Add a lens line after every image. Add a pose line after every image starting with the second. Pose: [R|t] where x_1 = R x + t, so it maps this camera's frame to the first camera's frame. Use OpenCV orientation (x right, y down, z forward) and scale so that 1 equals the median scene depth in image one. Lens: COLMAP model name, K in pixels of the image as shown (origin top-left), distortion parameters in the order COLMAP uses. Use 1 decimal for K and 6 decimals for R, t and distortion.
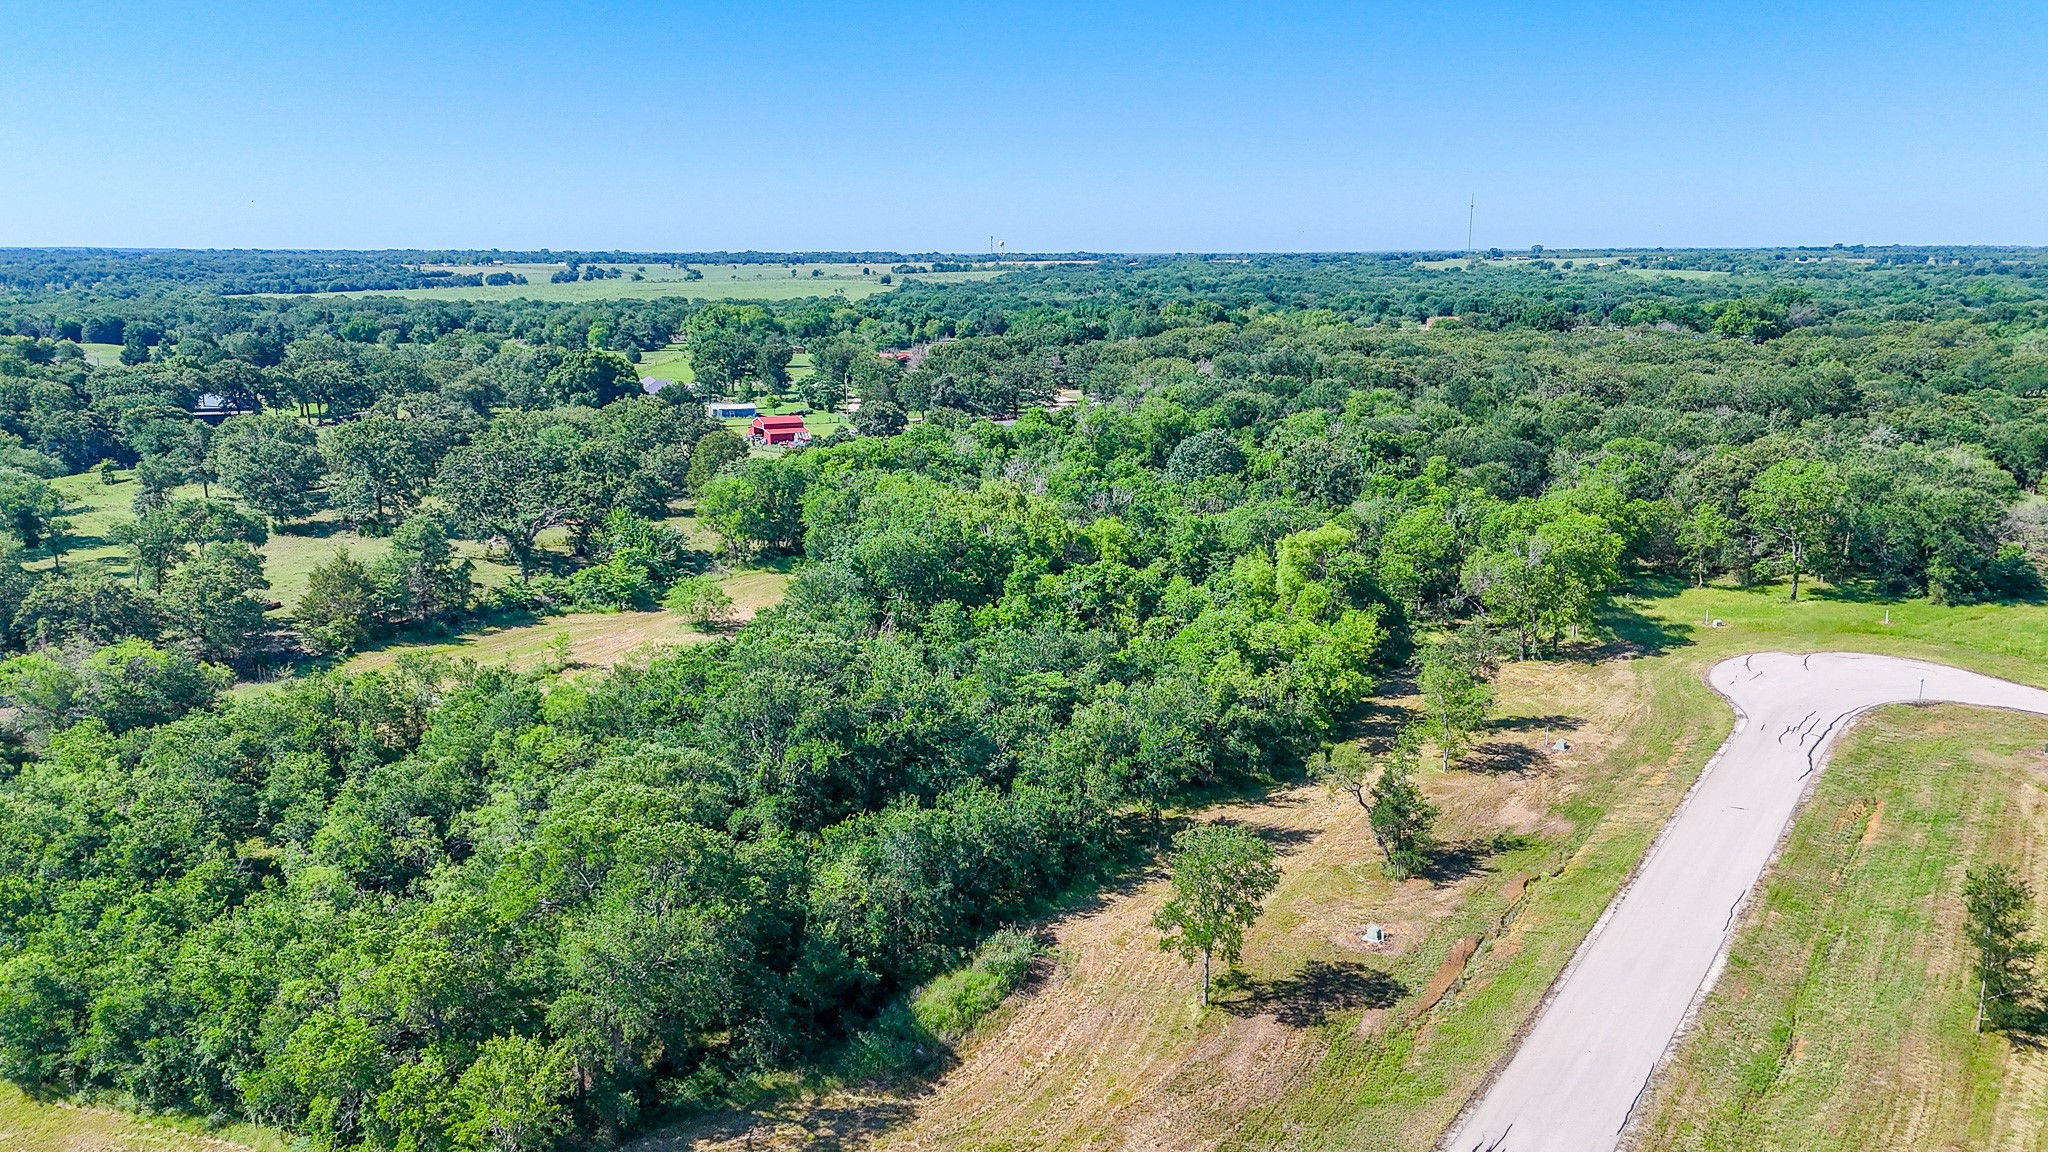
lens RADIAL K [[1502.7, 0, 1029.0], [0, 1502.7, 572.8], [0, 0, 1]] dist [0.111932, -0.151303]
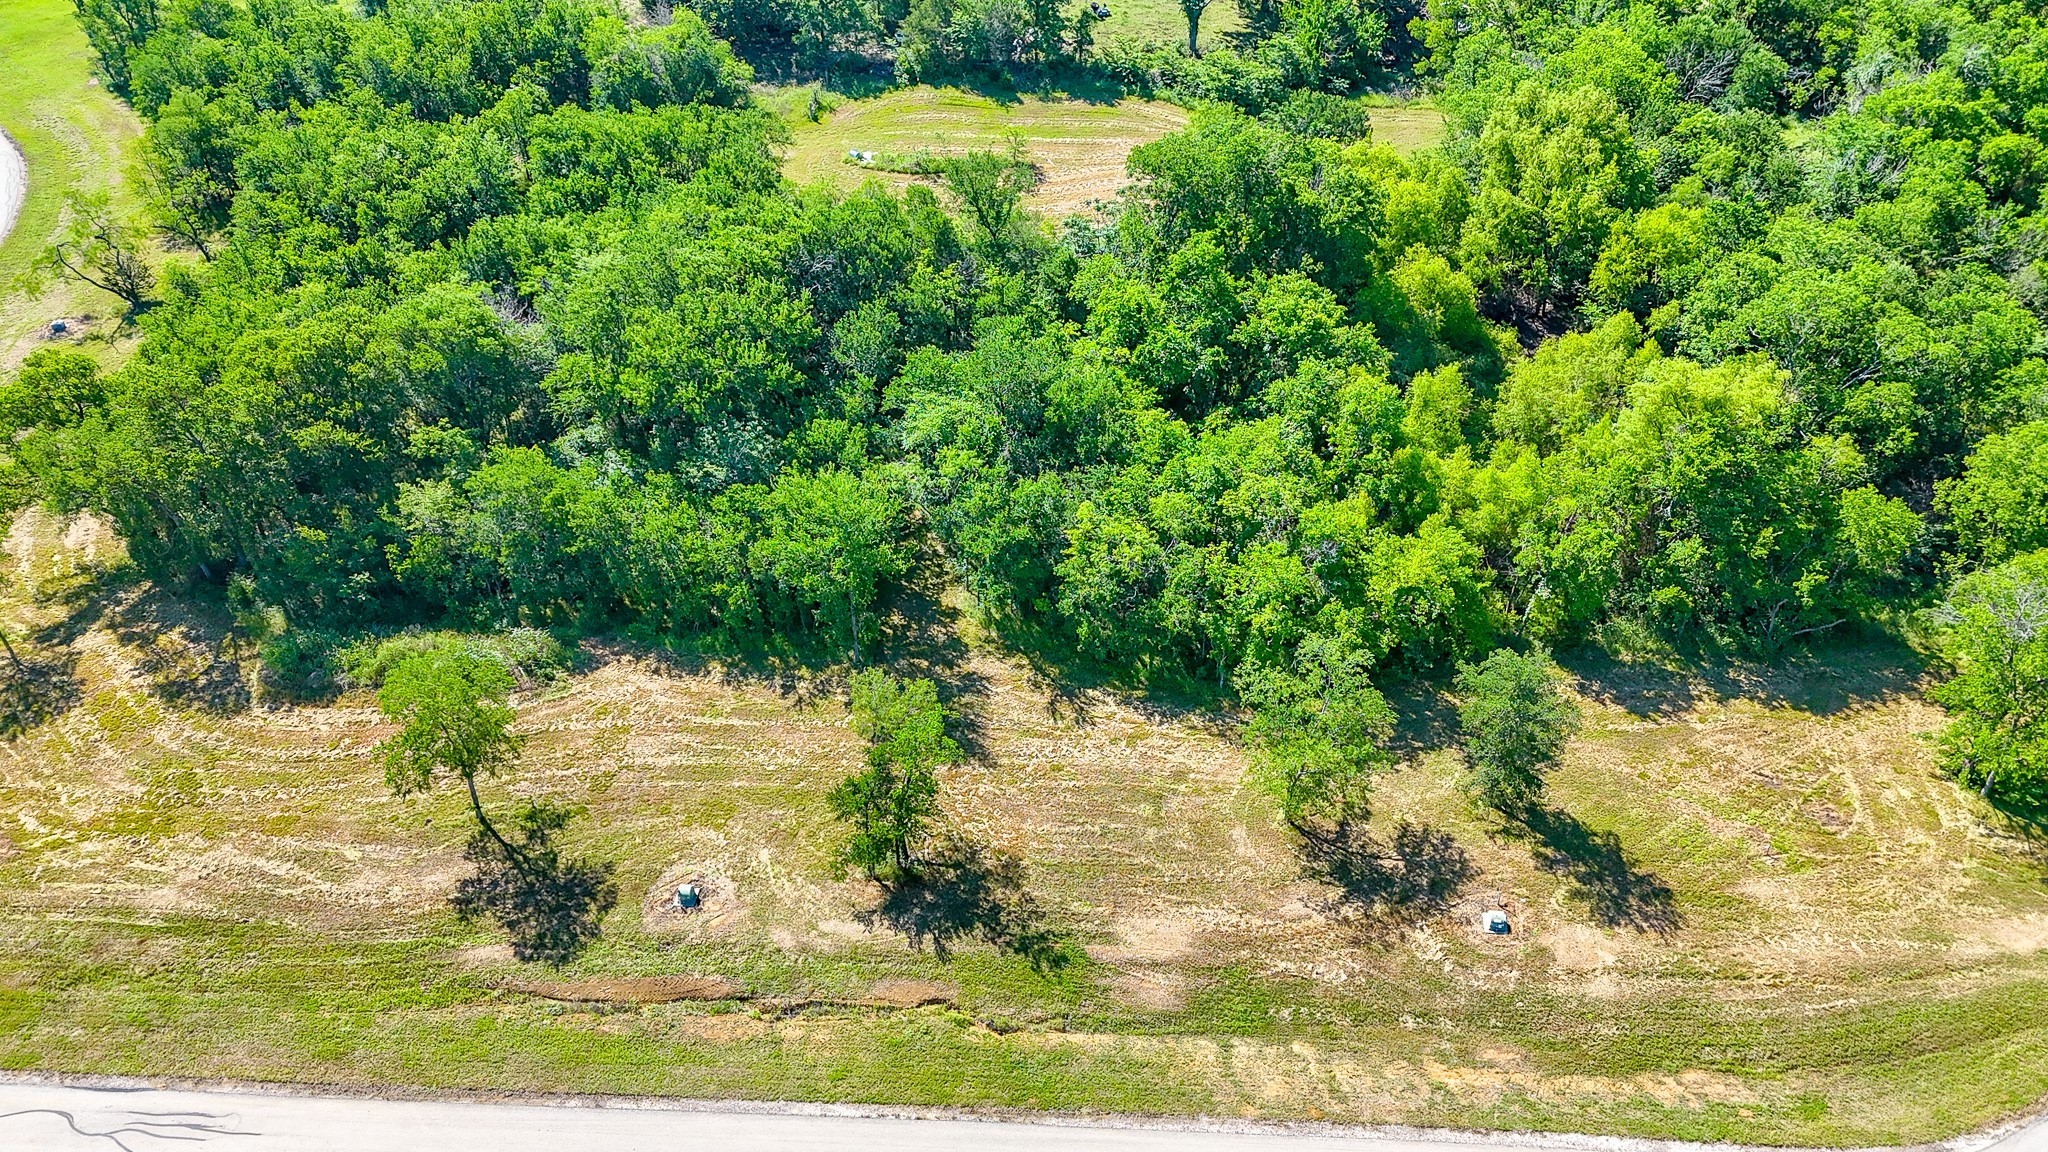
lens RADIAL K [[1504.4, 0, 1019.8], [0, 1504.4, 575.7], [0, 0, 1]] dist [0.075261, -0.070043]
pose [[0.505618, 0.520347, -0.688179, 0.493870], [-0.176742, 0.843204, 0.507709, -0.209271], [0.844460, -0.135076, 0.518307, 0.495758]]
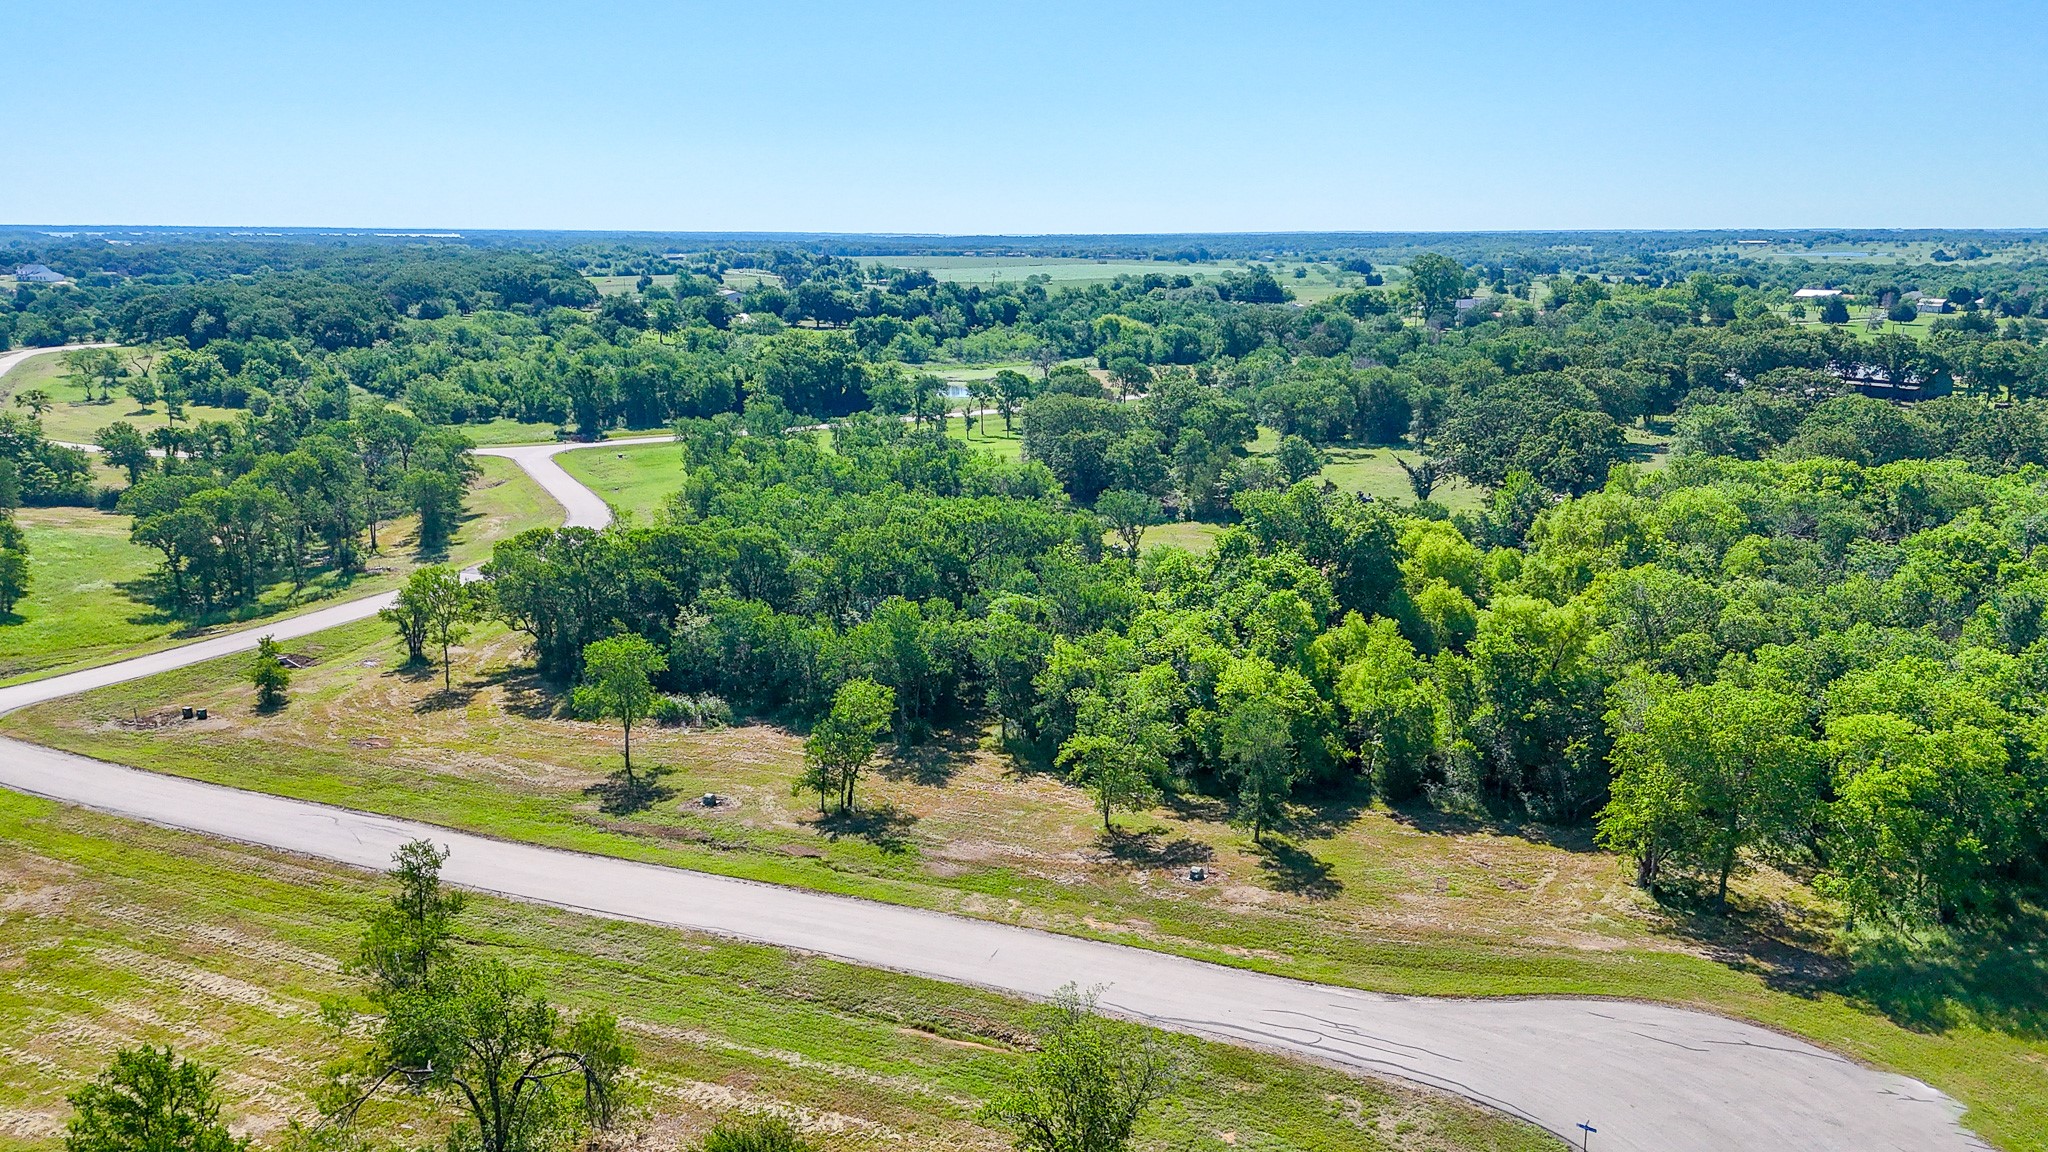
lens RADIAL K [[1502.7, 0, 1029.0], [0, 1502.7, 572.8], [0, 0, 1]] dist [0.111932, -0.151303]
pose [[0.140134, 0.220712, -0.965219, 0.877949], [-0.208473, 0.959563, 0.189152, -0.132319], [0.967937, 0.174715, 0.180479, 0.646493]]
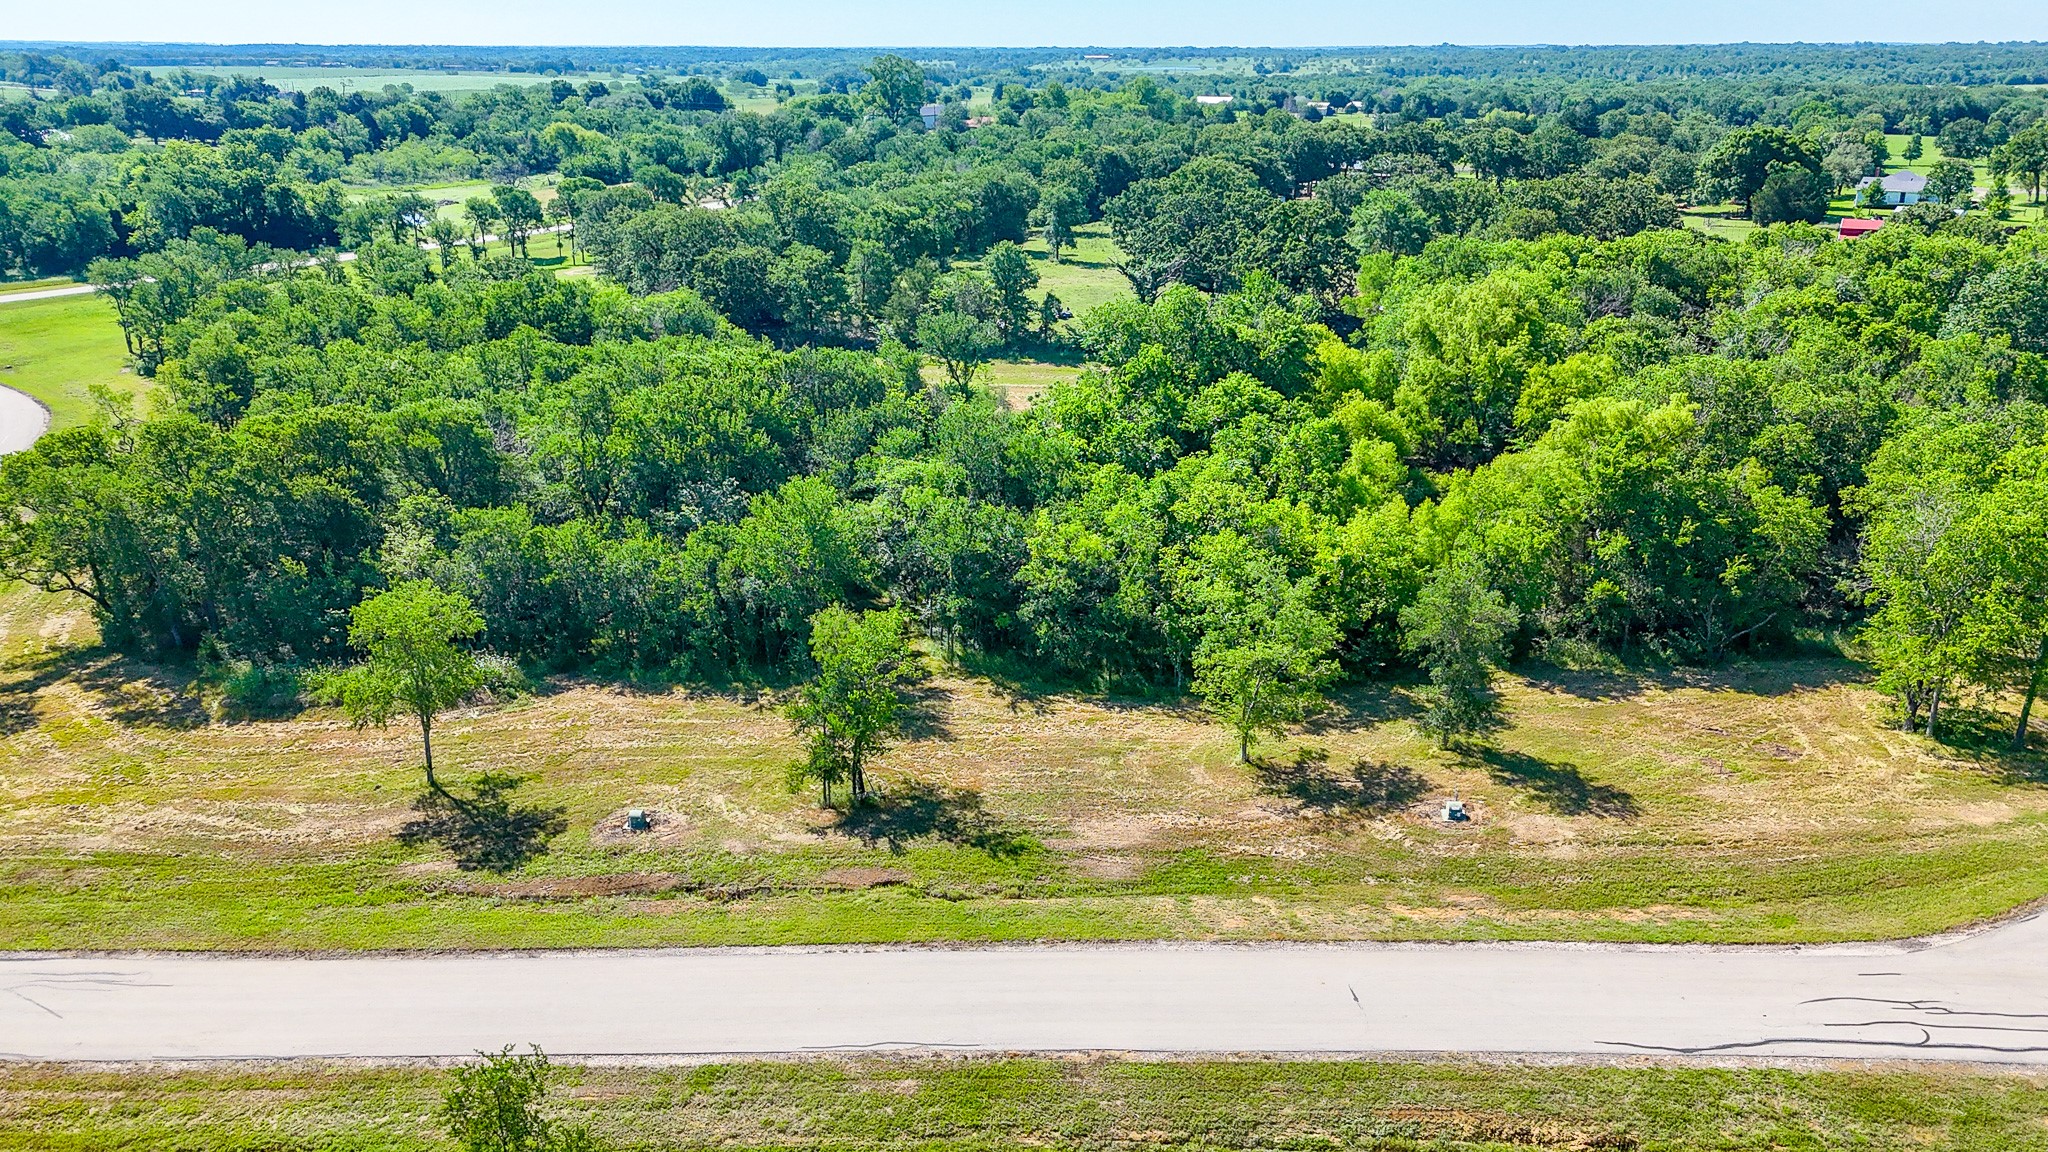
lens RADIAL K [[1541.7, 0, 1022.8], [0, 1541.7, 575.7], [0, 0, 1]] dist [0.070855, -0.060055]
pose [[0.517336, 0.278452, -0.809215, 0.599009], [-0.180635, 0.959810, 0.214790, -0.053252], [0.836501, 0.035054, 0.546842, 0.474407]]
